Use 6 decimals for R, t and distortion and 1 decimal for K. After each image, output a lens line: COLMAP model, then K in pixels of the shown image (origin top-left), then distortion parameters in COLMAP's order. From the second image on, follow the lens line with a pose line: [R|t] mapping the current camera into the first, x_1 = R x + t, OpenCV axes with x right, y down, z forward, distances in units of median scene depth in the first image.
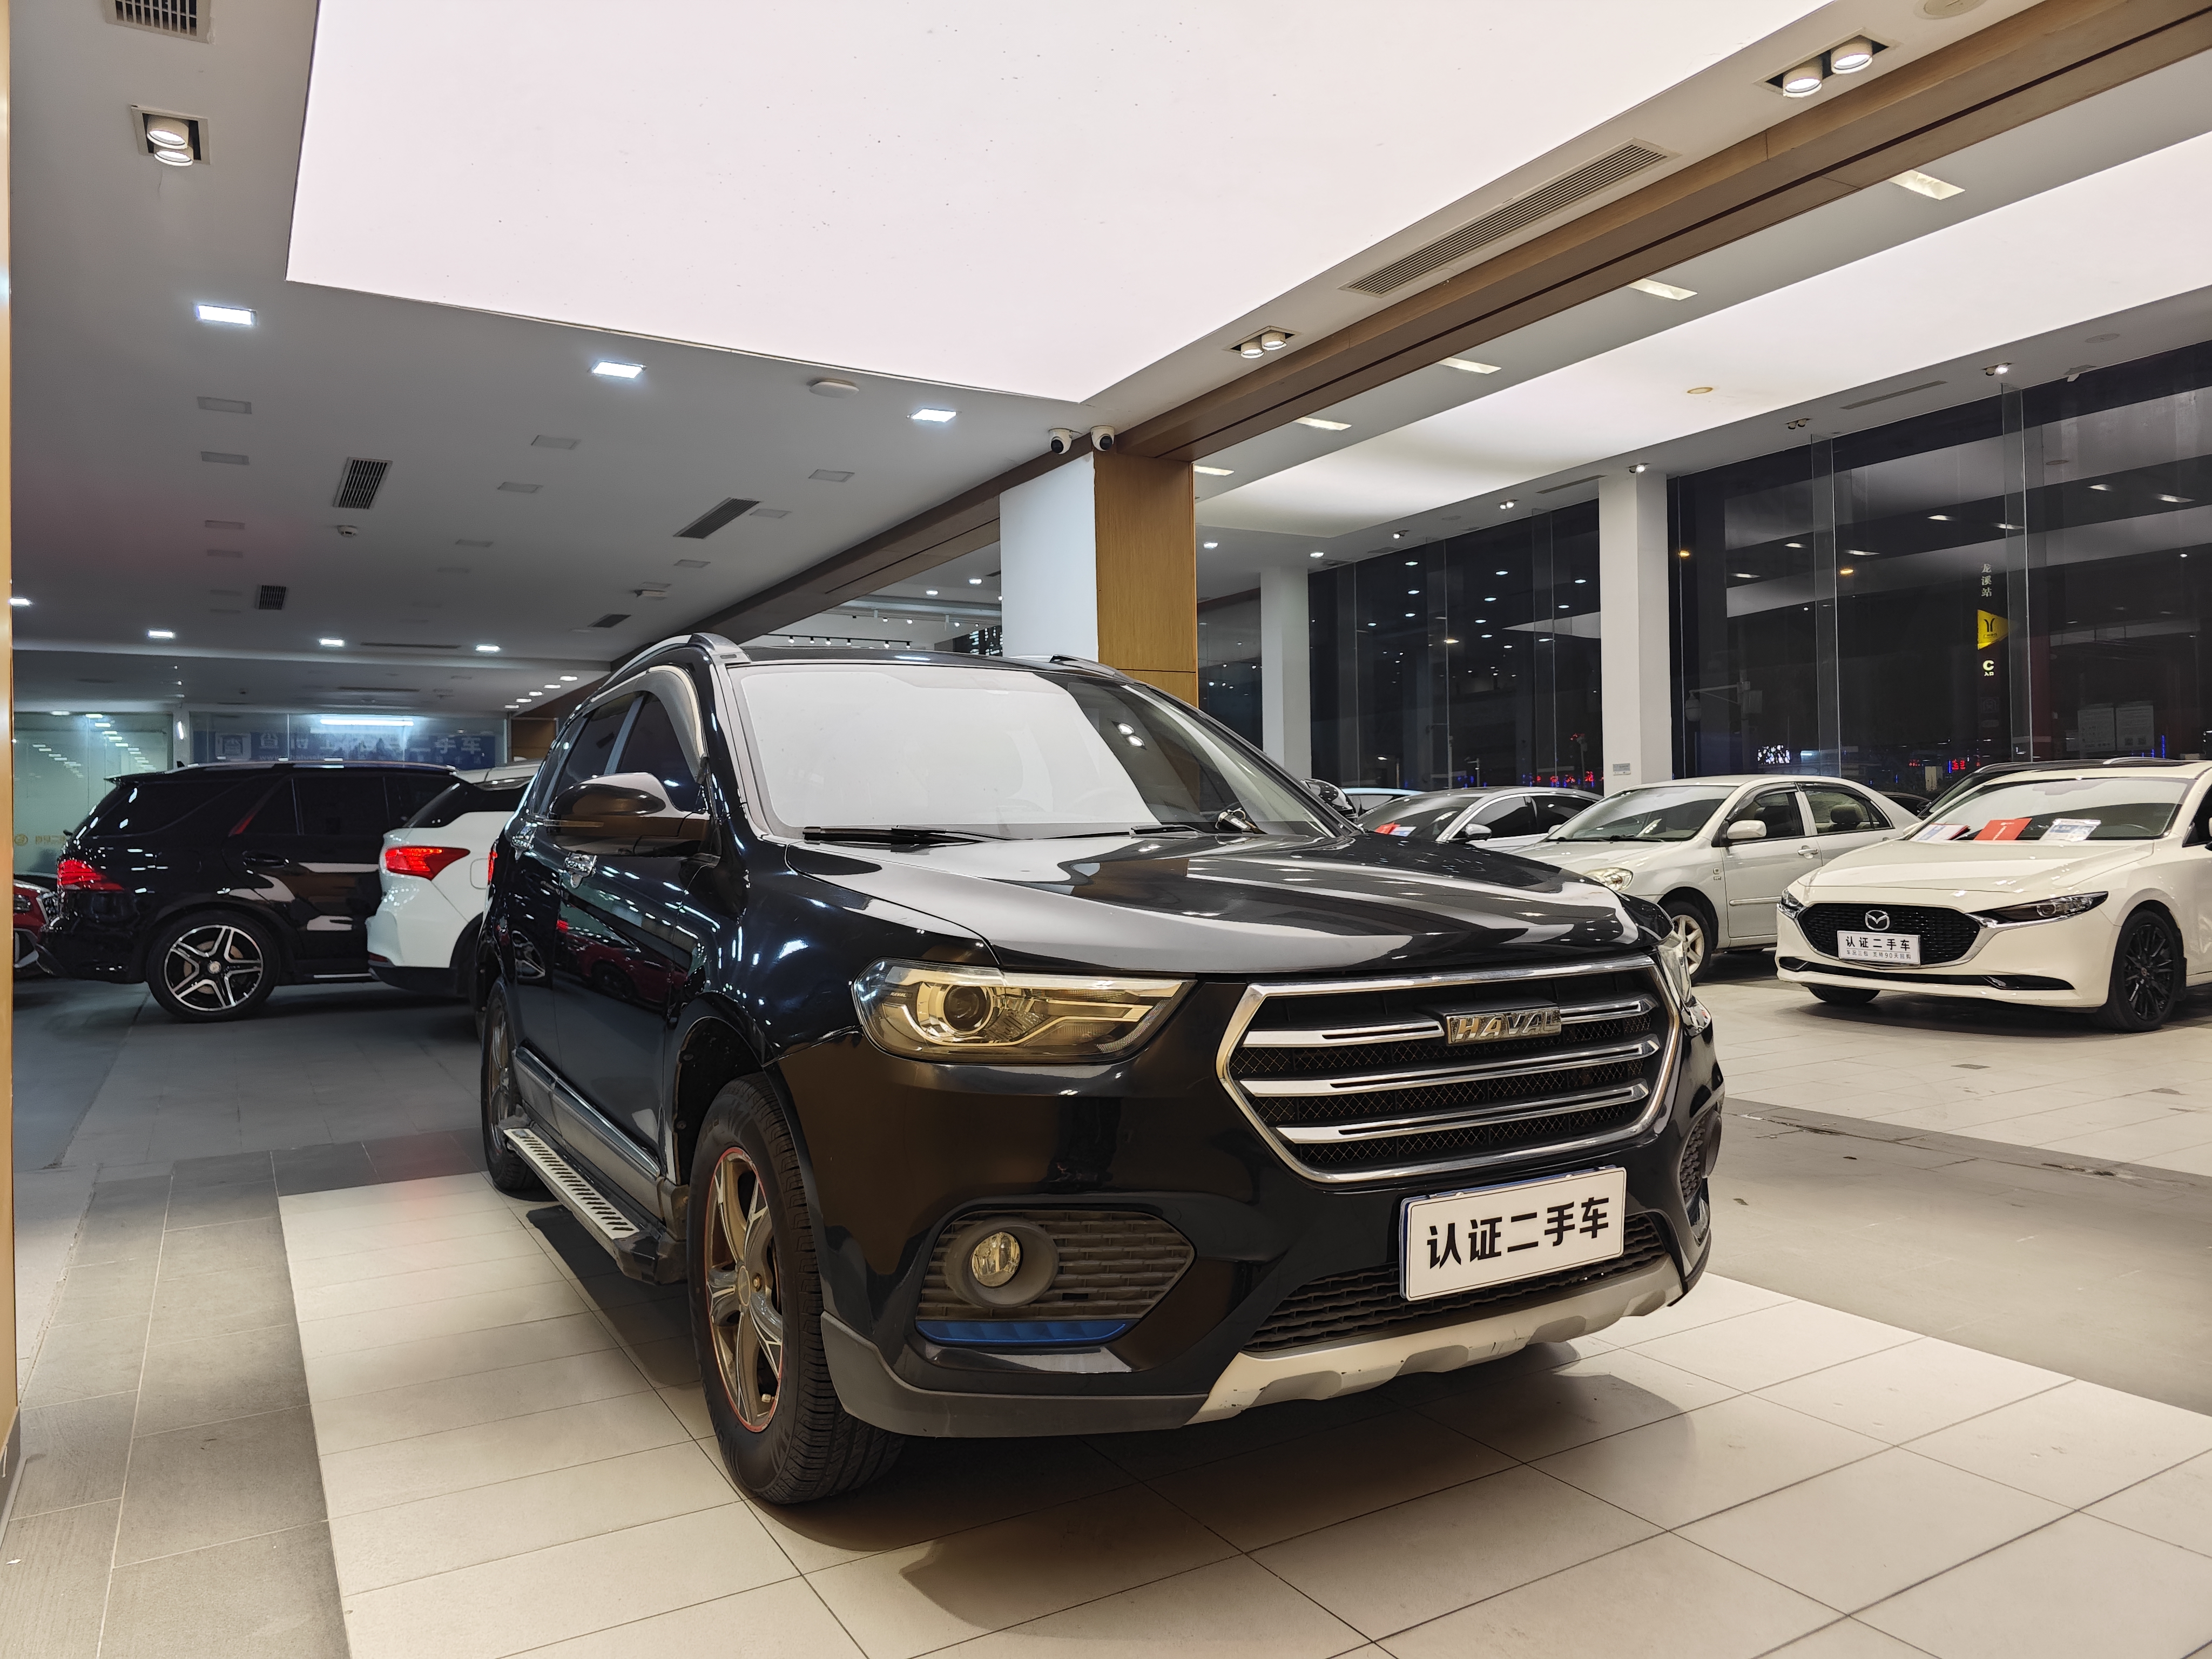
lens RADIAL K [[1505.3, 0, 1102.2], [0, 1505.3, 833.9], [0, 0, 1]] dist [0.033083, -0.027605]
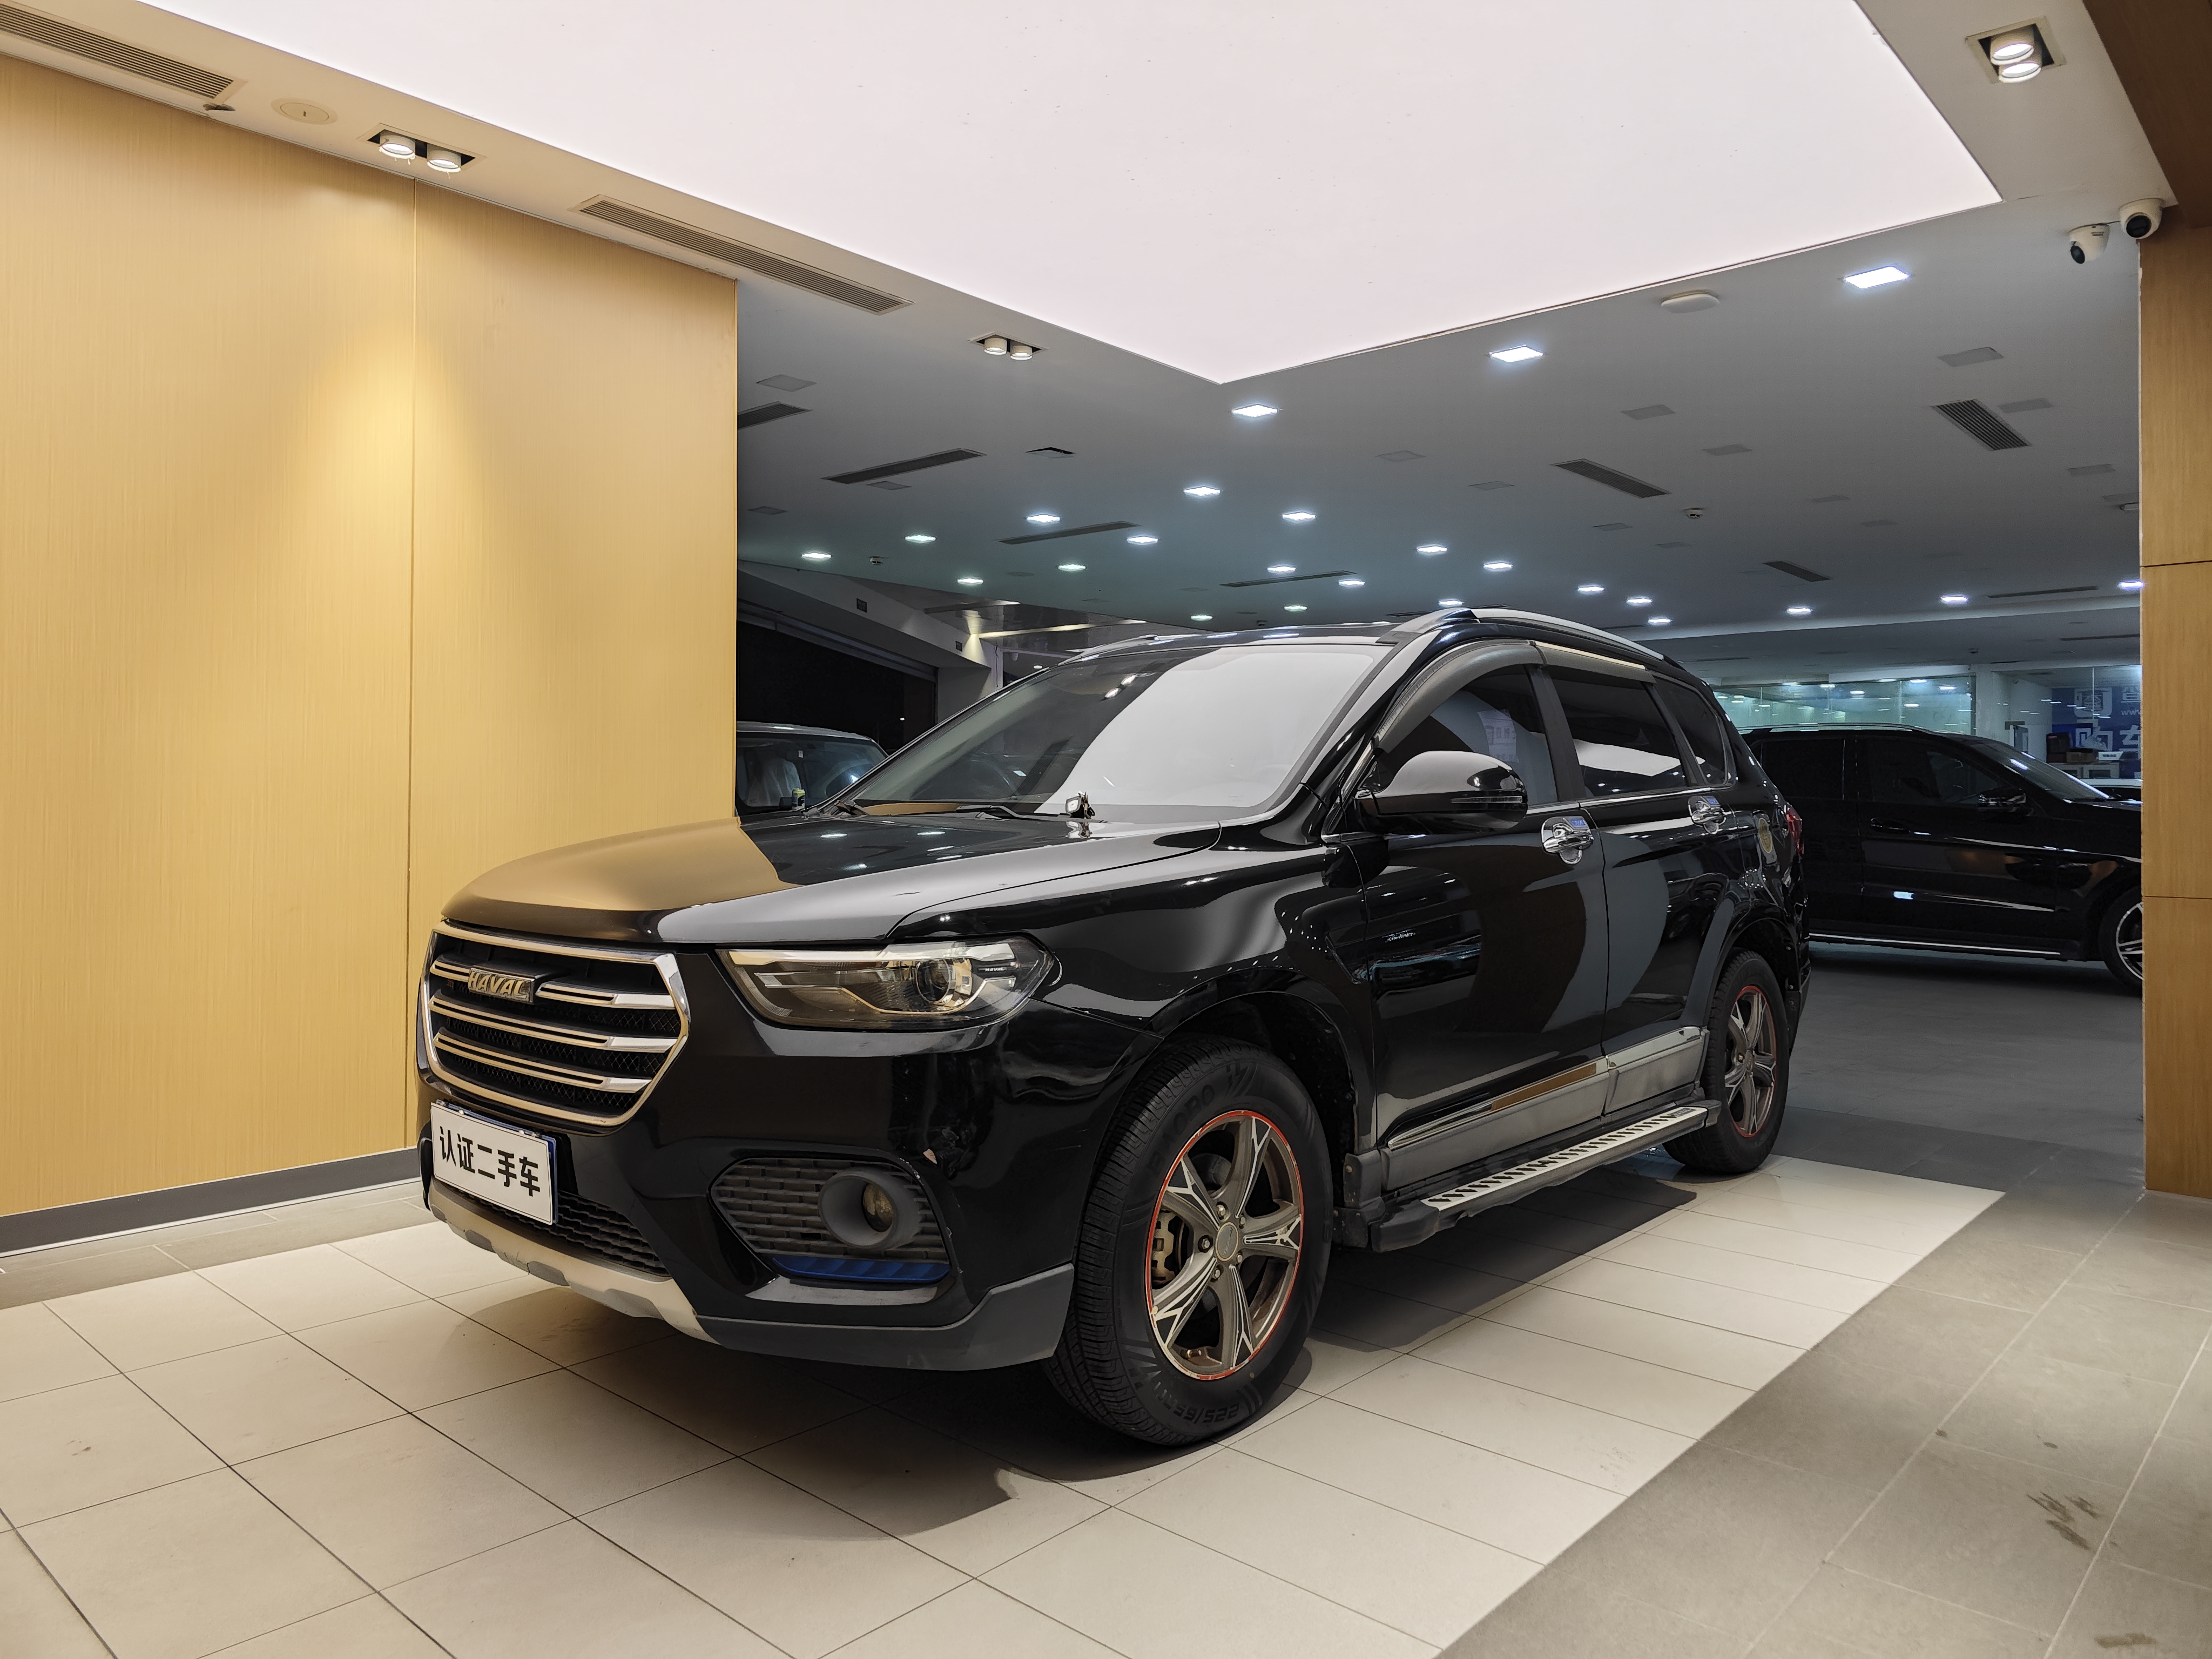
lens RADIAL K [[1505.3, 0, 1096.6], [0, 1505.3, 811.3], [0, 0, 1]] dist [0.033083, -0.027605]
pose [[0.292259, 0.024170, -0.956034, 1.528022], [-0.010310, 0.999702, 0.022122, -0.038852], [0.956284, 0.003391, 0.292421, 1.105496]]
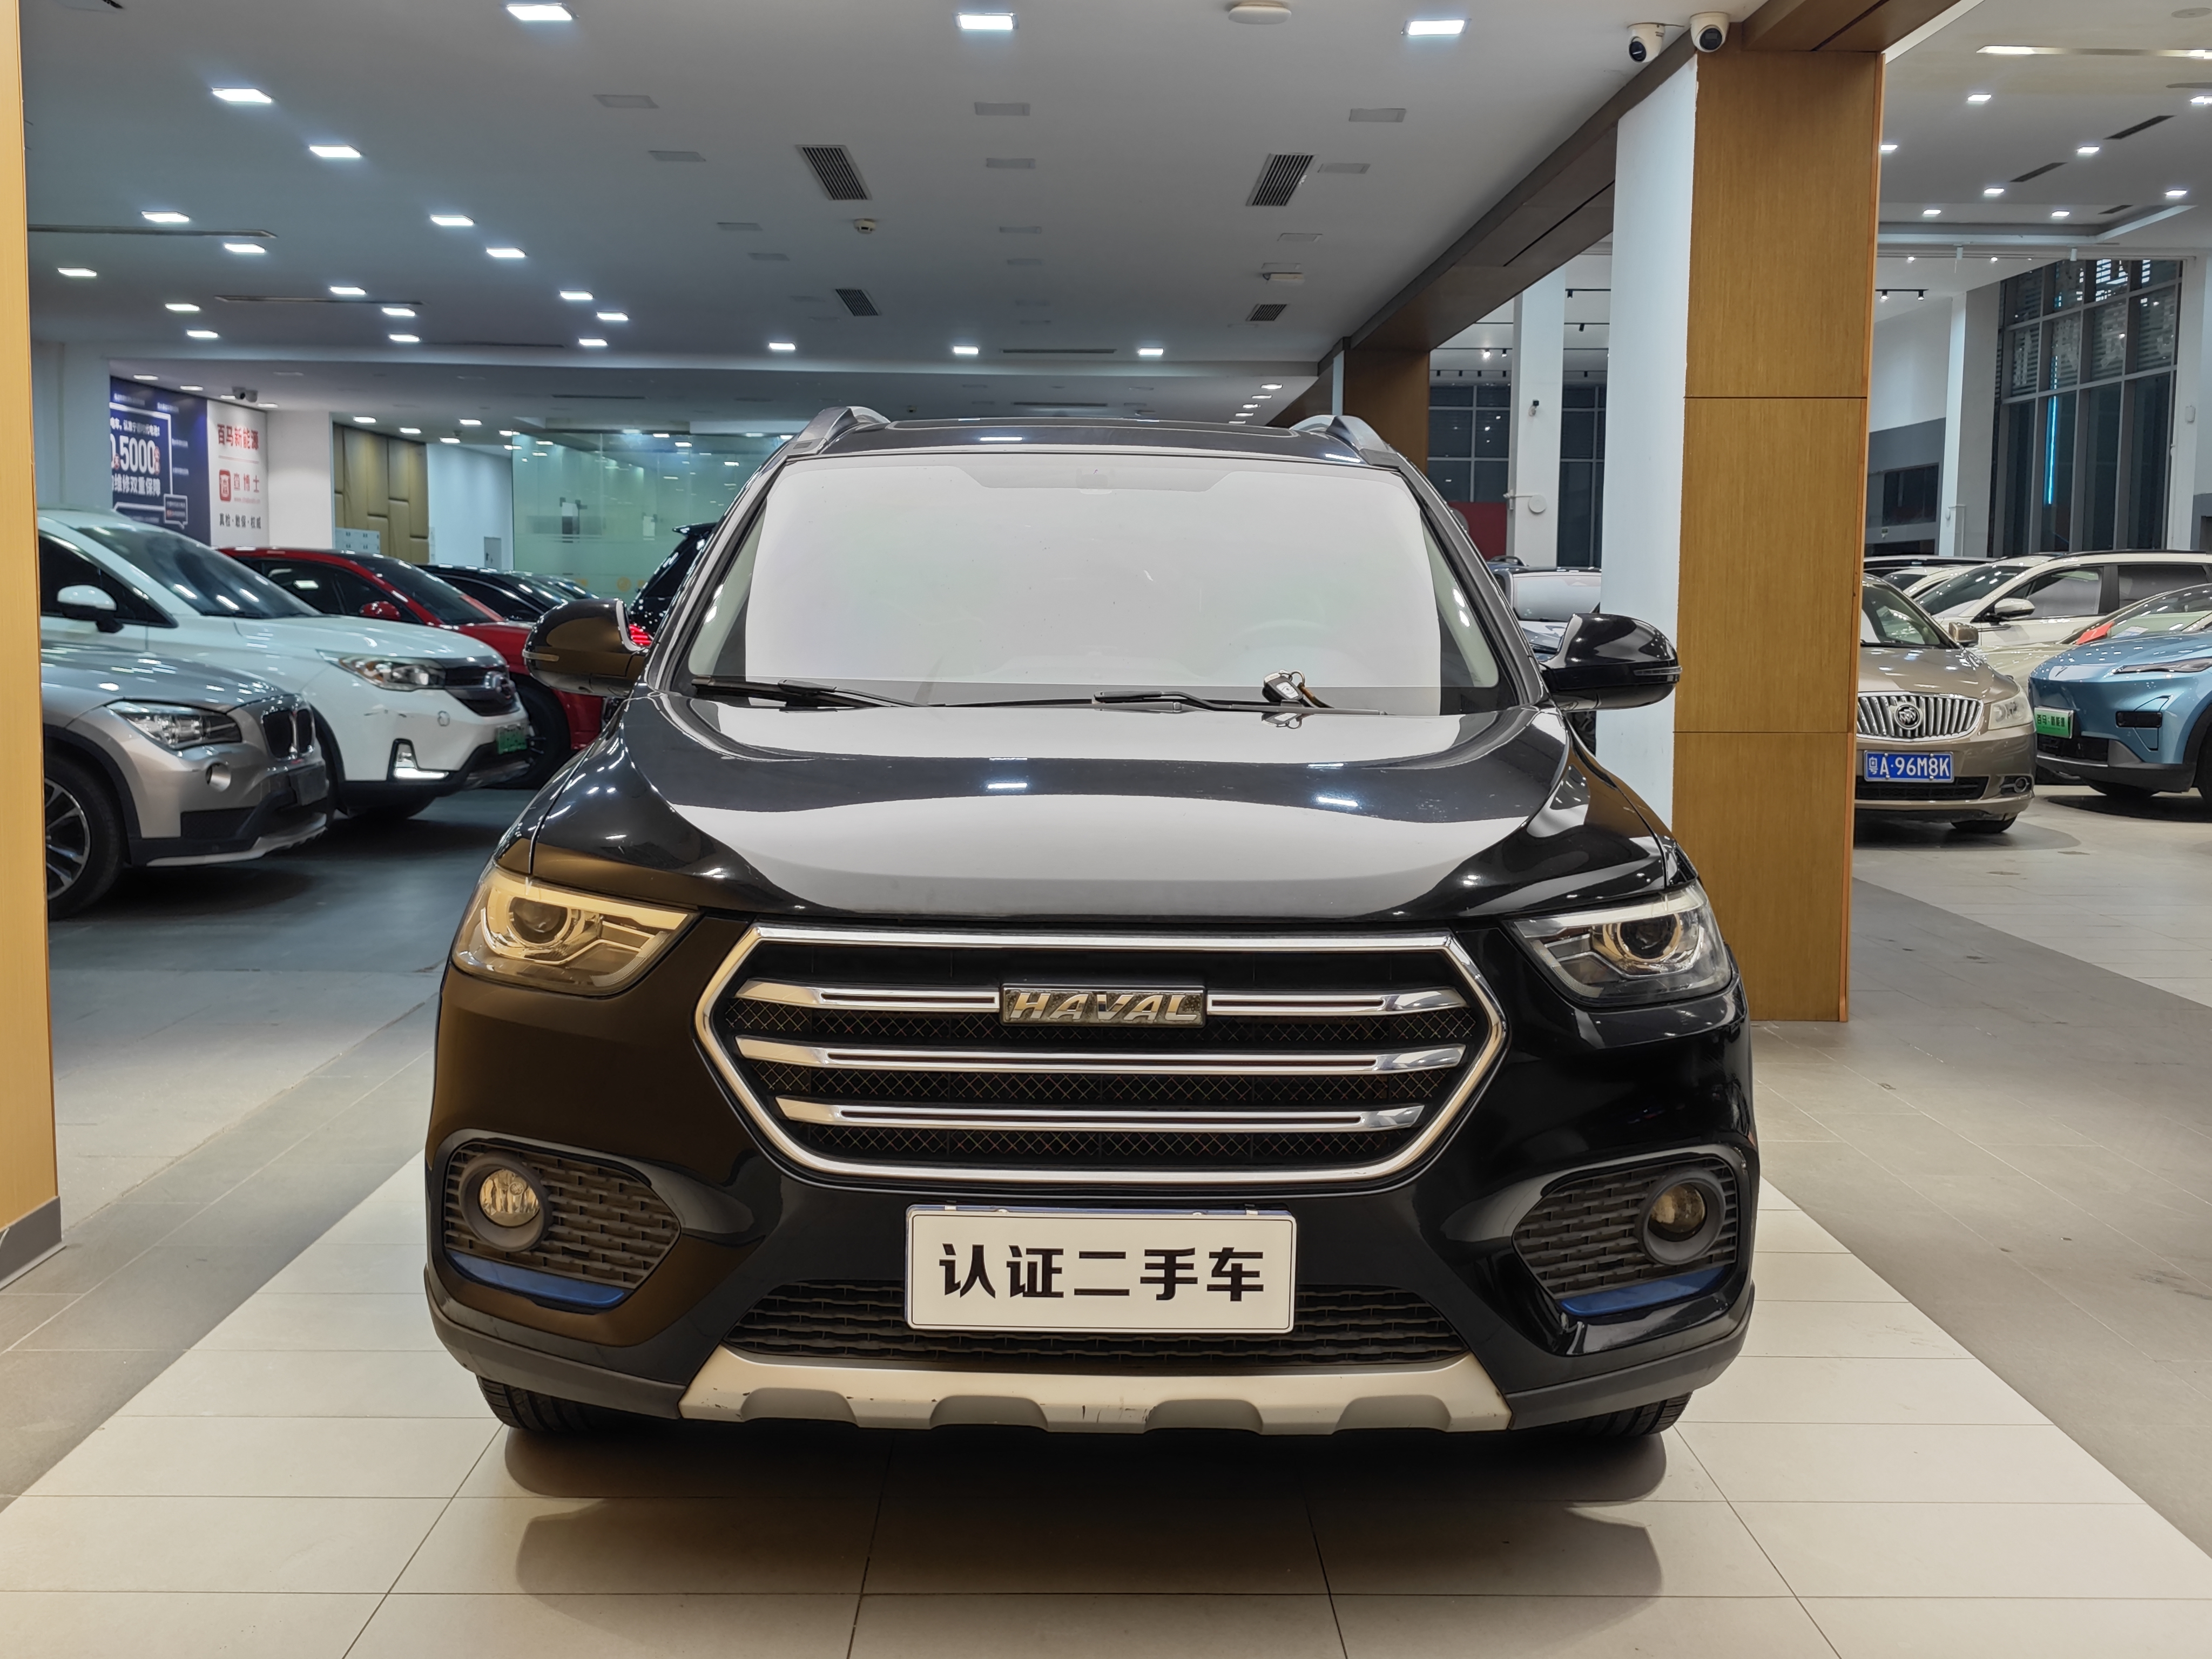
lens RADIAL K [[2258.2, 0, 1092.9], [0, 2258.2, 838.2], [0, 0, 1]] dist [0.034985, 0.000000]
pose [[0.867009, 0.078474, -0.492075, 0.821684], [-0.022873, 0.992748, 0.118017, -0.092496], [0.497768, -0.091067, 0.862516, 0.024262]]
